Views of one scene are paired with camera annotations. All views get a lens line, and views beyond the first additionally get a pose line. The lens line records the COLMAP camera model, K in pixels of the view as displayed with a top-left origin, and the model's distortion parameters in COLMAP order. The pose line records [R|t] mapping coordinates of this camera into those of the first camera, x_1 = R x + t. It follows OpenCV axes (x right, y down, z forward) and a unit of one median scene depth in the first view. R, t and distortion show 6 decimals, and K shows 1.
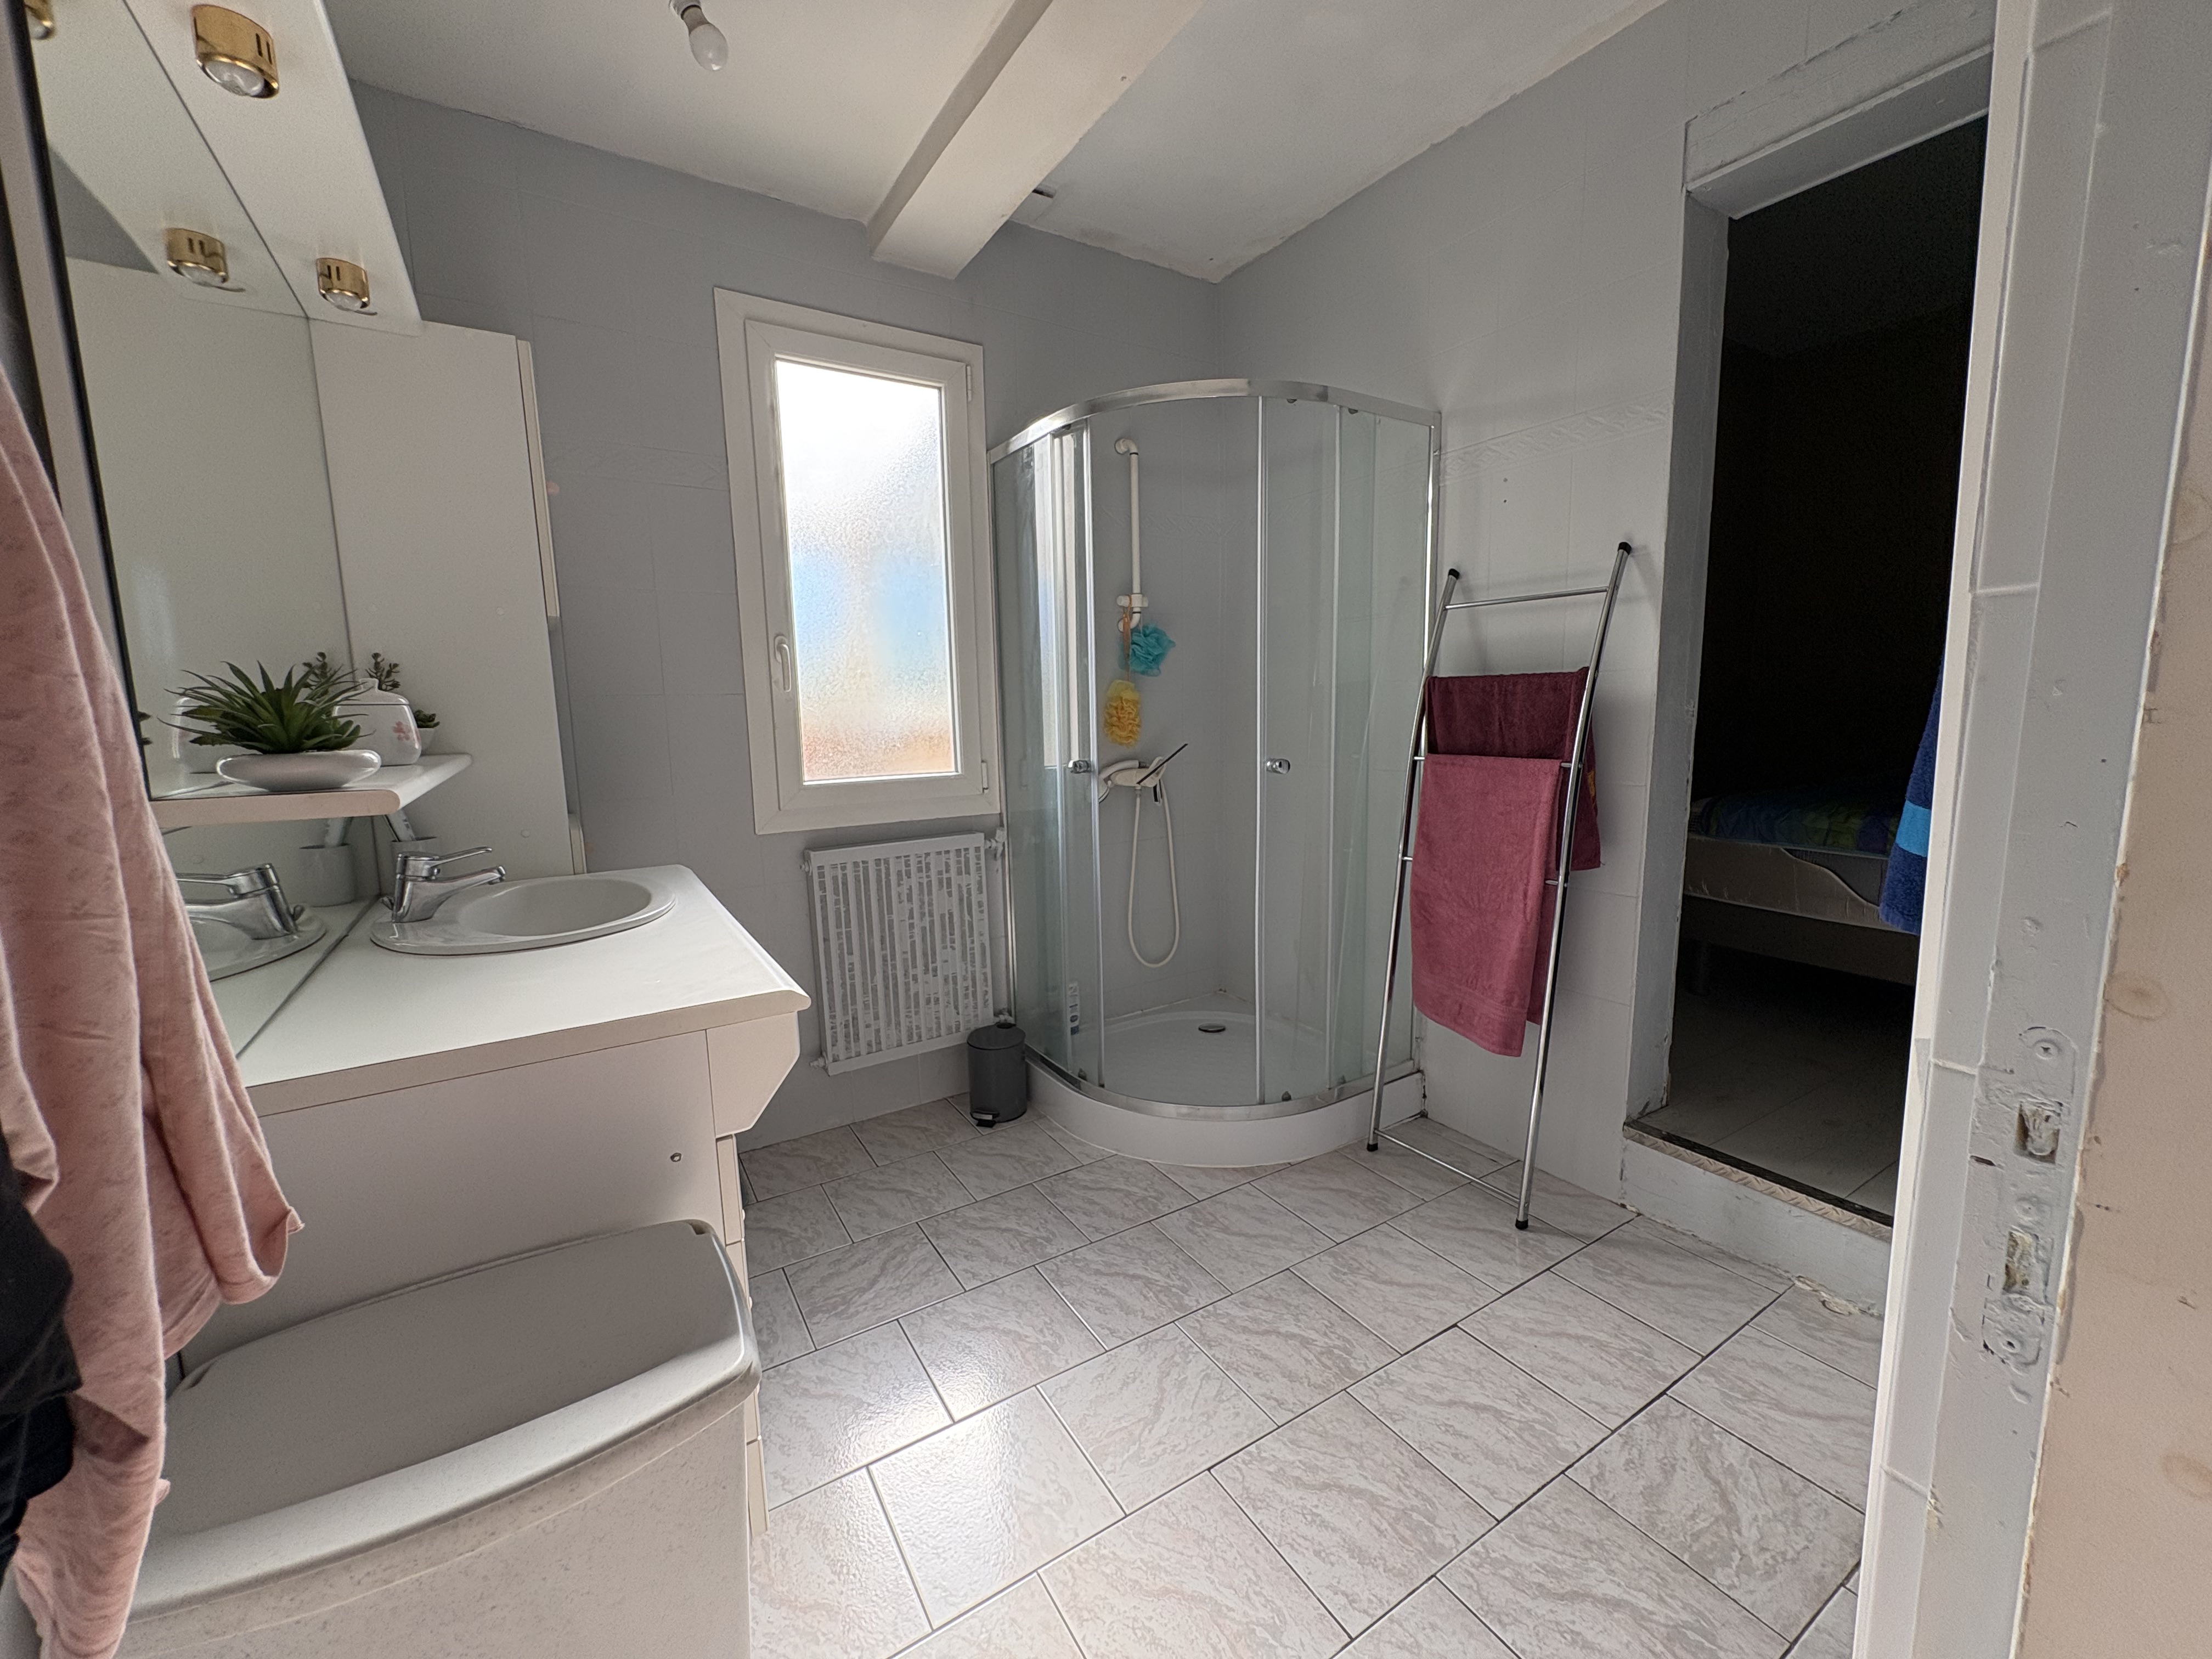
lens RADIAL K [[881.4, 0, 1105.4], [0, 881.4, 826.2], [0, 0, 1]] dist [-0.002267, 0.000052]
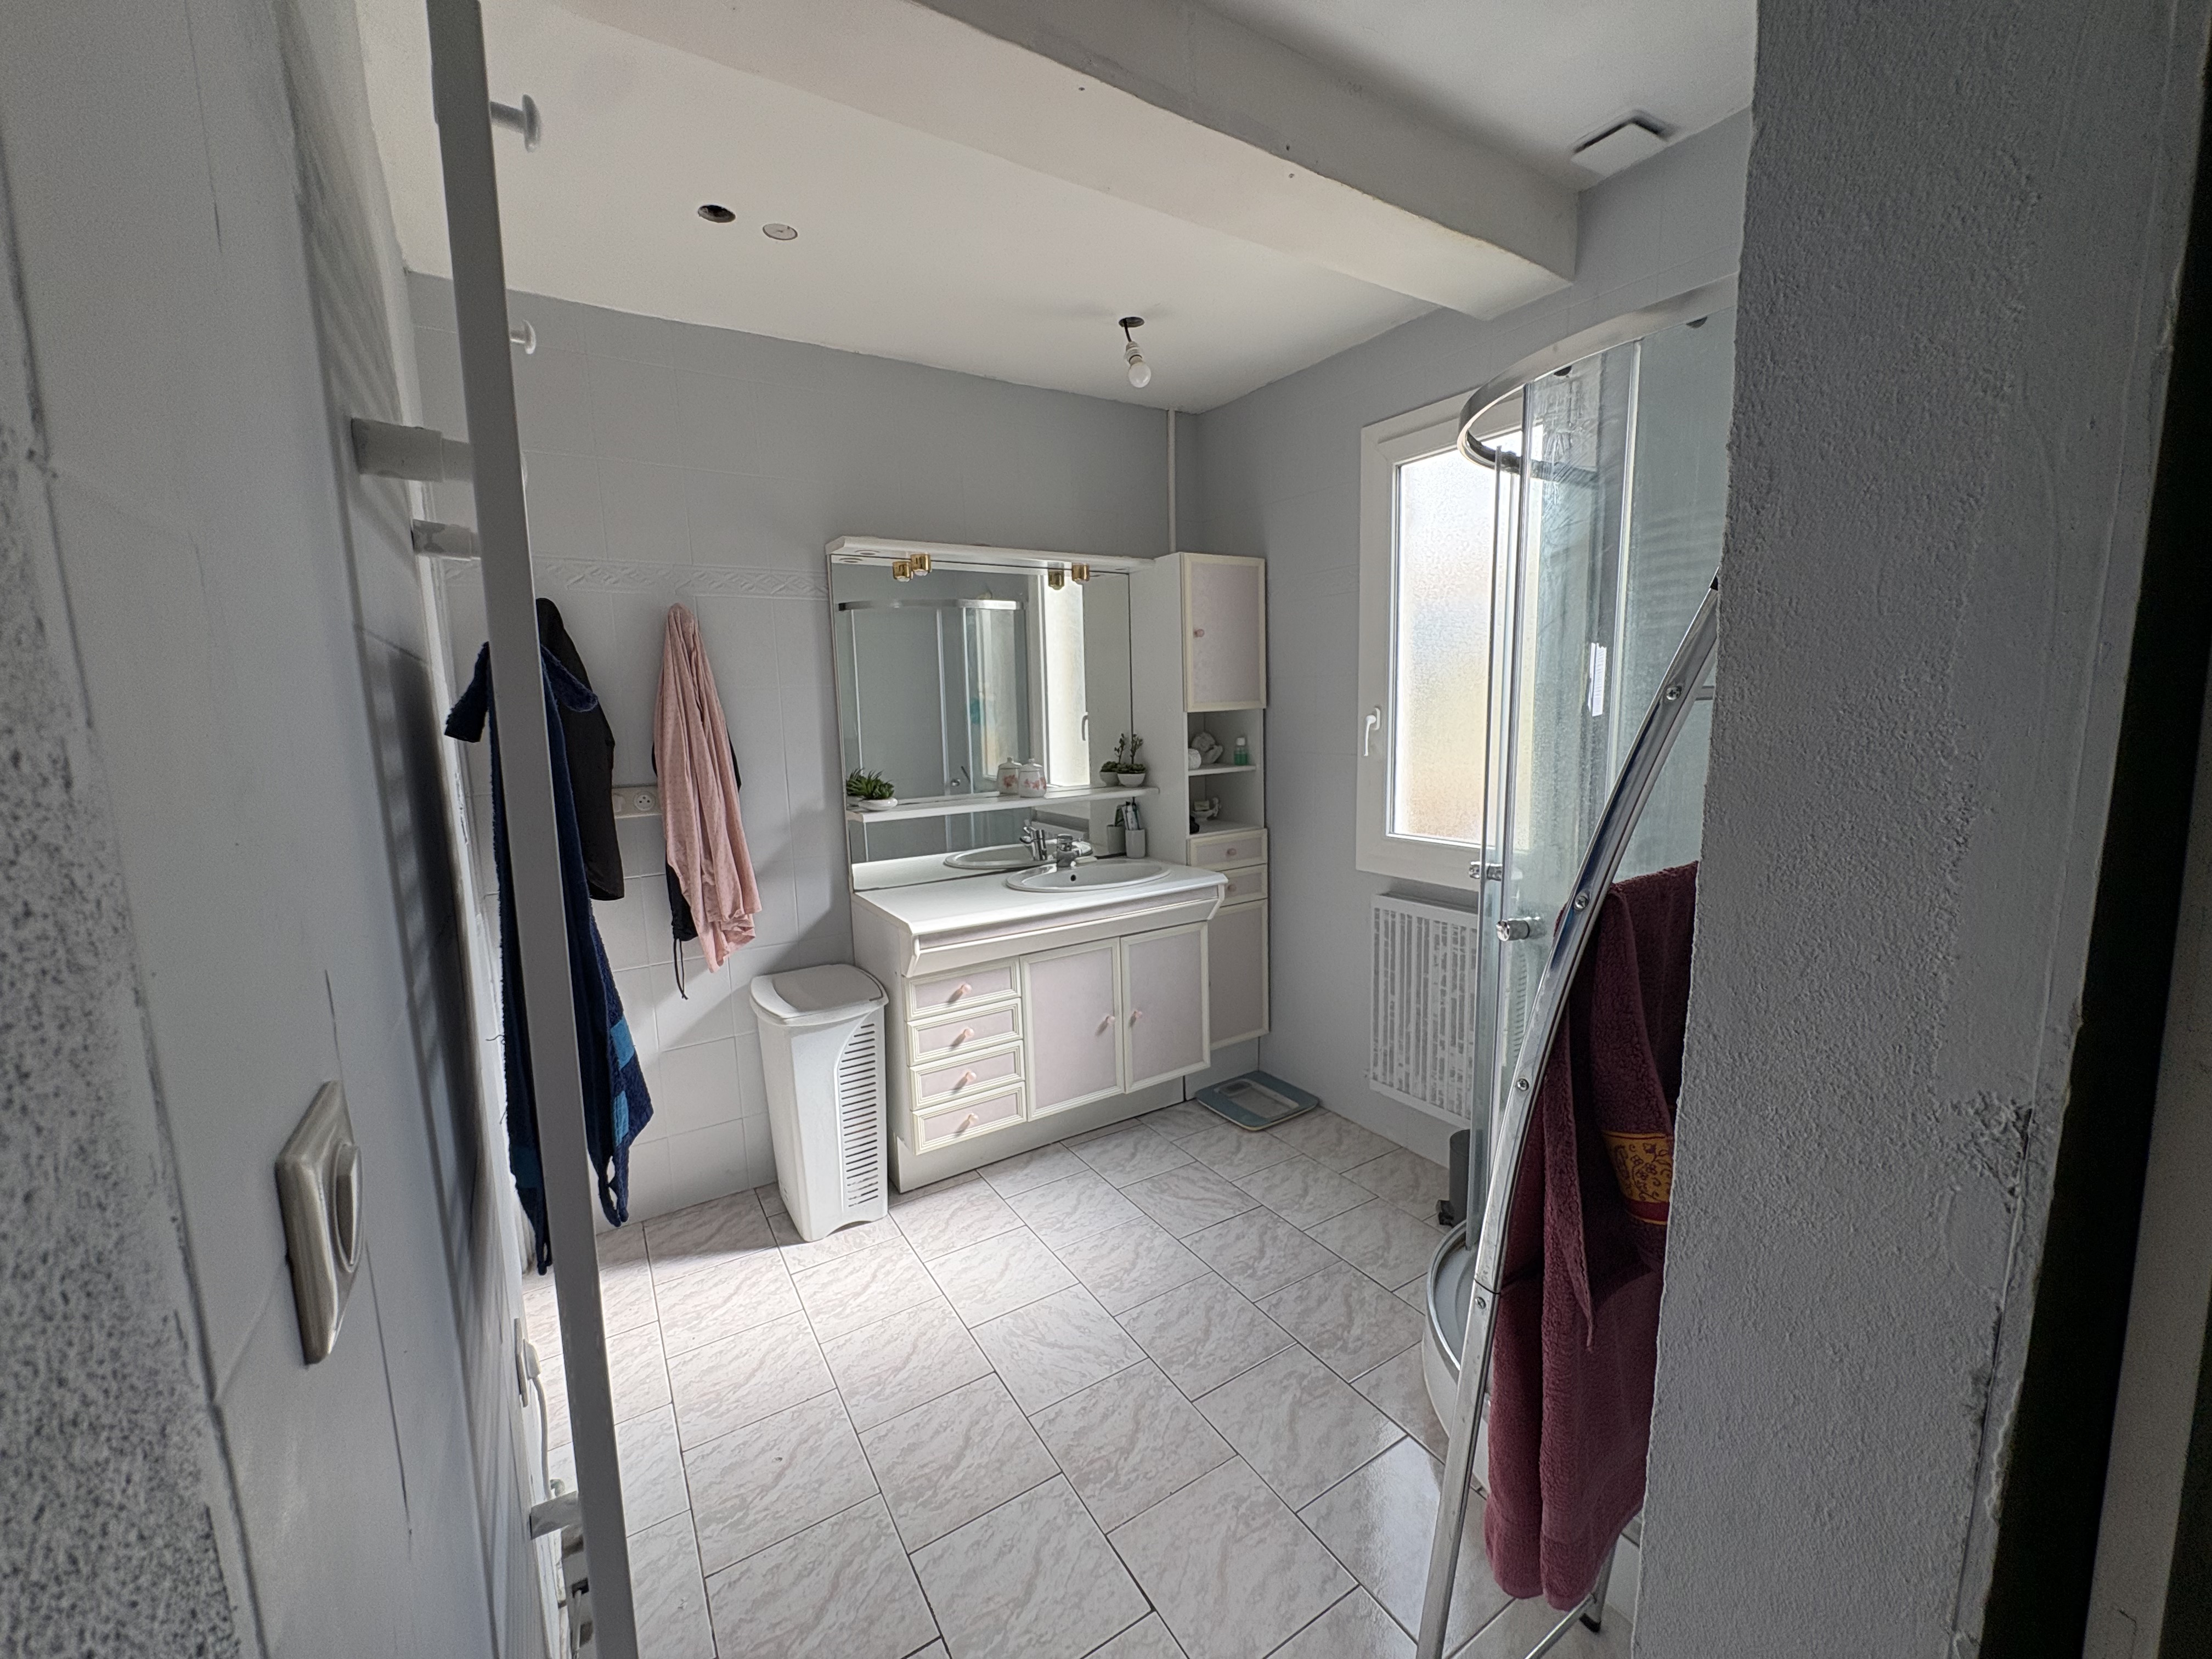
lens RADIAL K [[881.4, 0, 1104.8], [0, 881.4, 828.9], [0, 0, 1]] dist [-0.002267, 0.000052]
pose [[-0.001370, 0.161996, -0.986790, 0.762093], [-0.104419, 0.981374, 0.161252, -0.196719], [0.994532, 0.103261, 0.015571, 0.601793]]
